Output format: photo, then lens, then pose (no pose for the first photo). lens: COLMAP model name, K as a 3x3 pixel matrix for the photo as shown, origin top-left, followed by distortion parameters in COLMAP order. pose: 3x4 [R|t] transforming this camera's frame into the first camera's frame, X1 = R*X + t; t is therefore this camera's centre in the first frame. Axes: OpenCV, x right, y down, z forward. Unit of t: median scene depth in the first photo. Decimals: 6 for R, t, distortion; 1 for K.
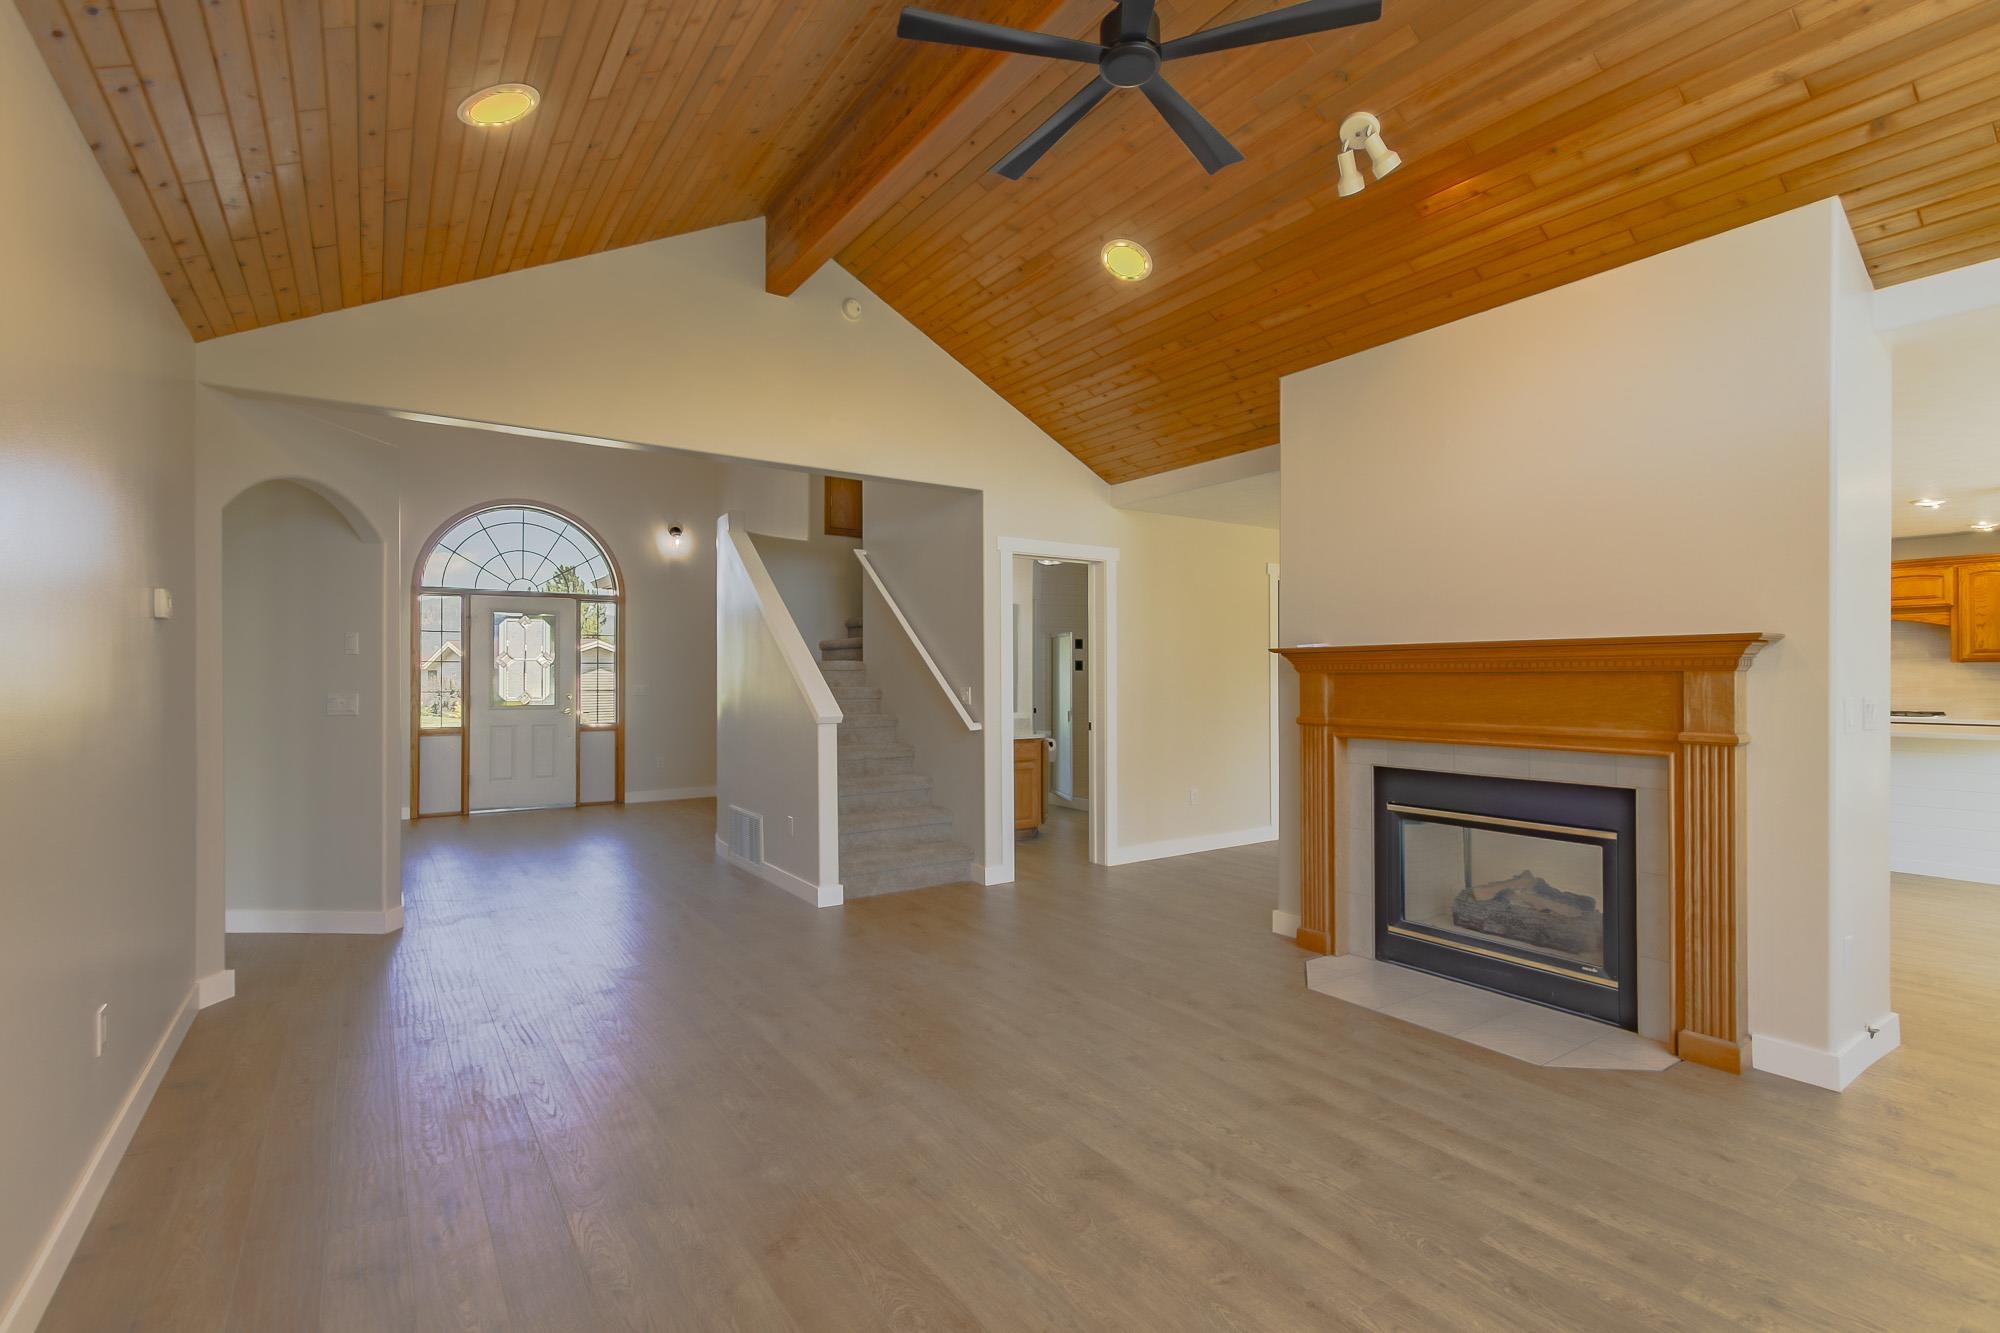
lens RADIAL K [[923.2, 0, 1010.1], [0, 923.2, 668.9], [0, 0, 1]] dist [-0.003319, 0.000985]
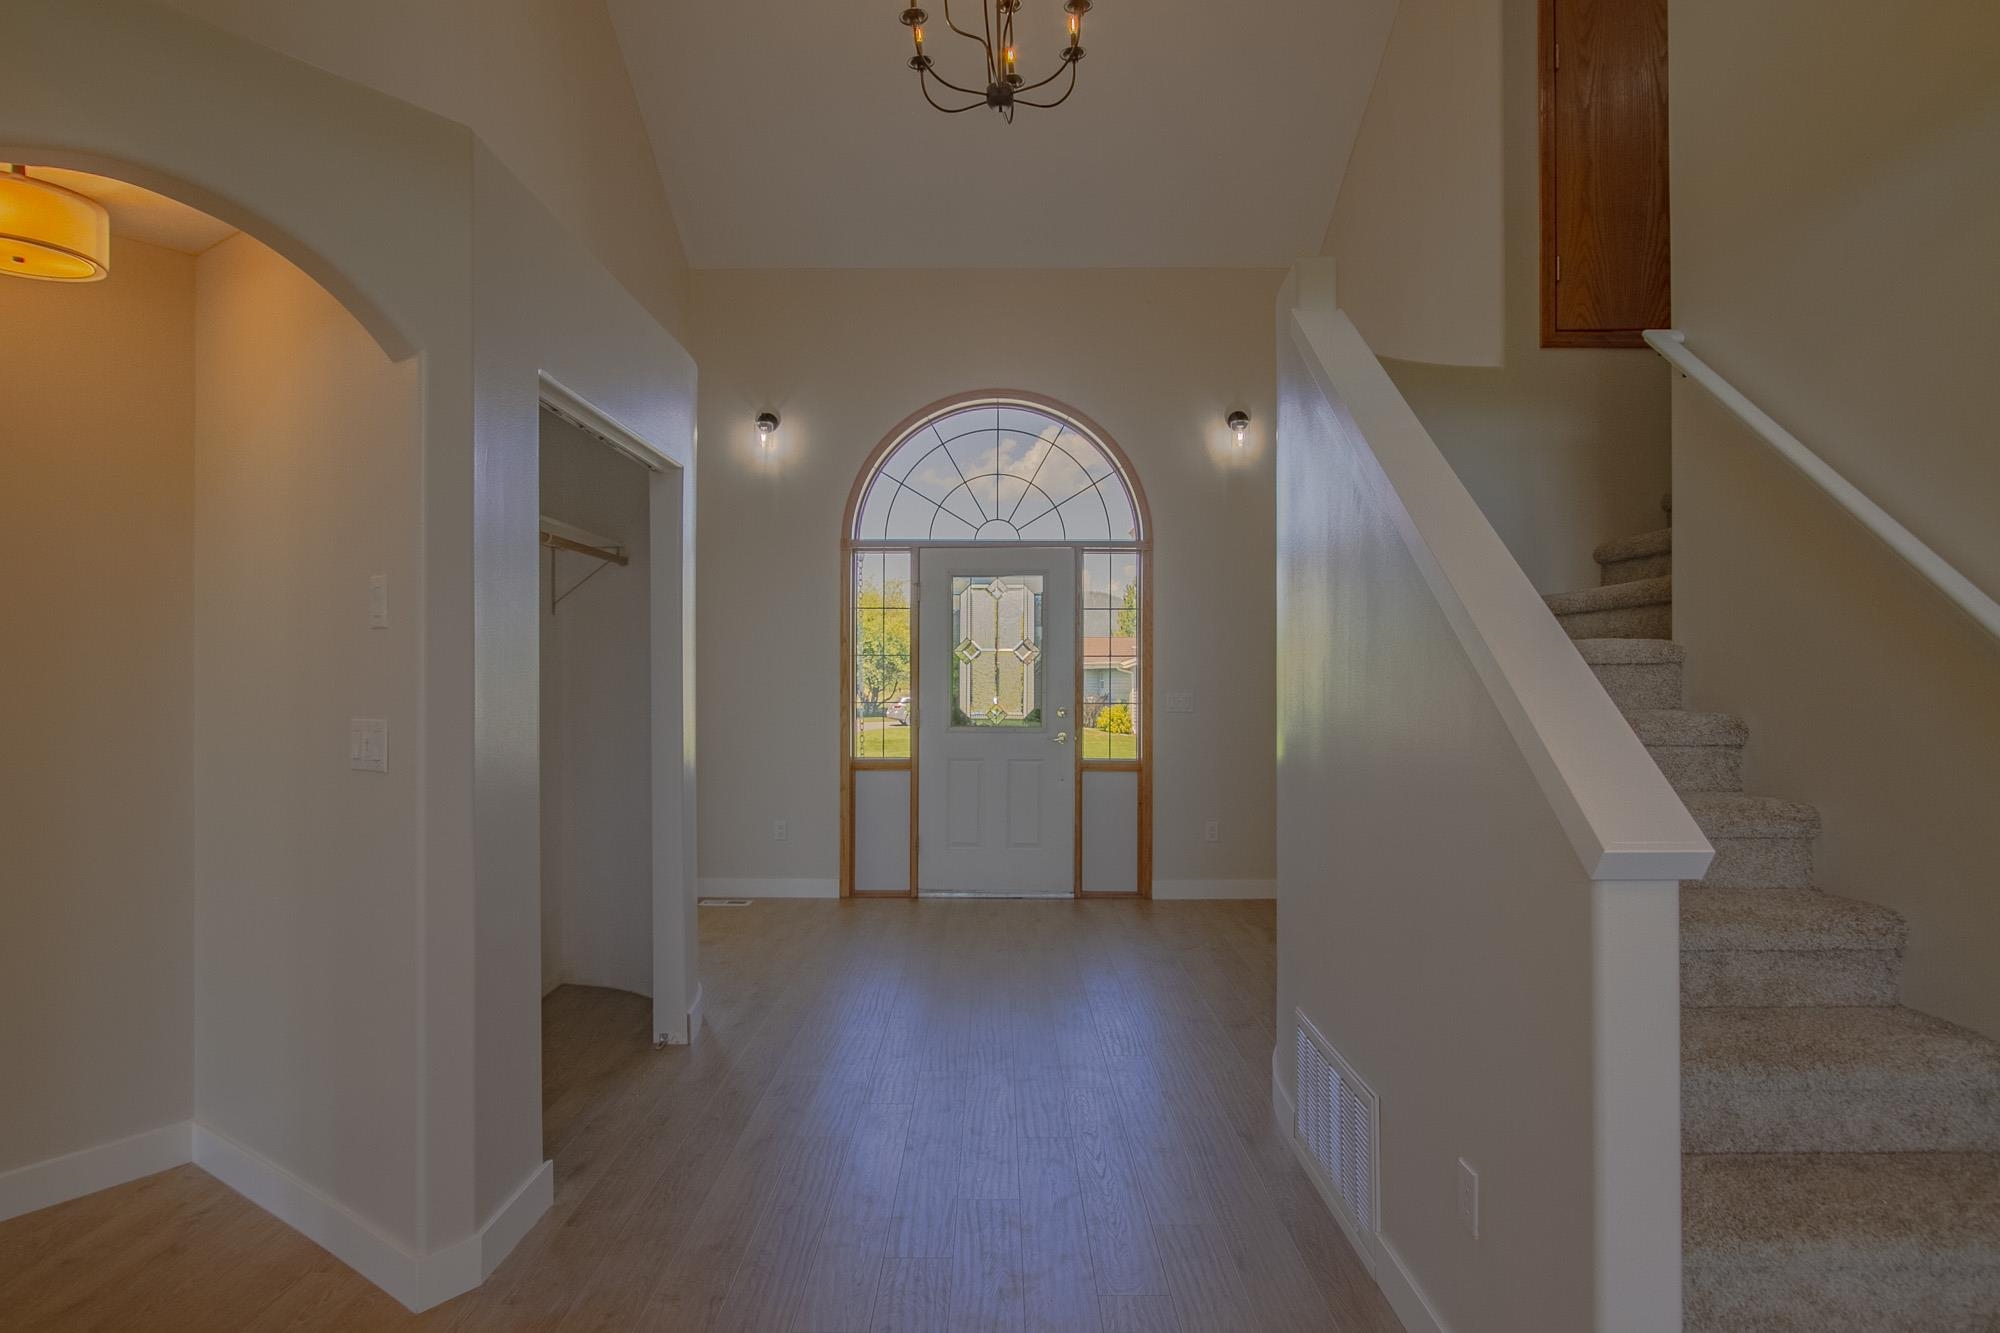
lens RADIAL K [[1081.7, 0, 1015.5], [0, 1081.7, 674.7], [0, 0, 1]] dist [0.002403, 0.000839]
pose [[0.819813, 0.000629, -0.572631, -0.108309], [0.002816, 0.999983, 0.005131, 0.001843], [0.572625, -0.005819, 0.819797, 0.427952]]
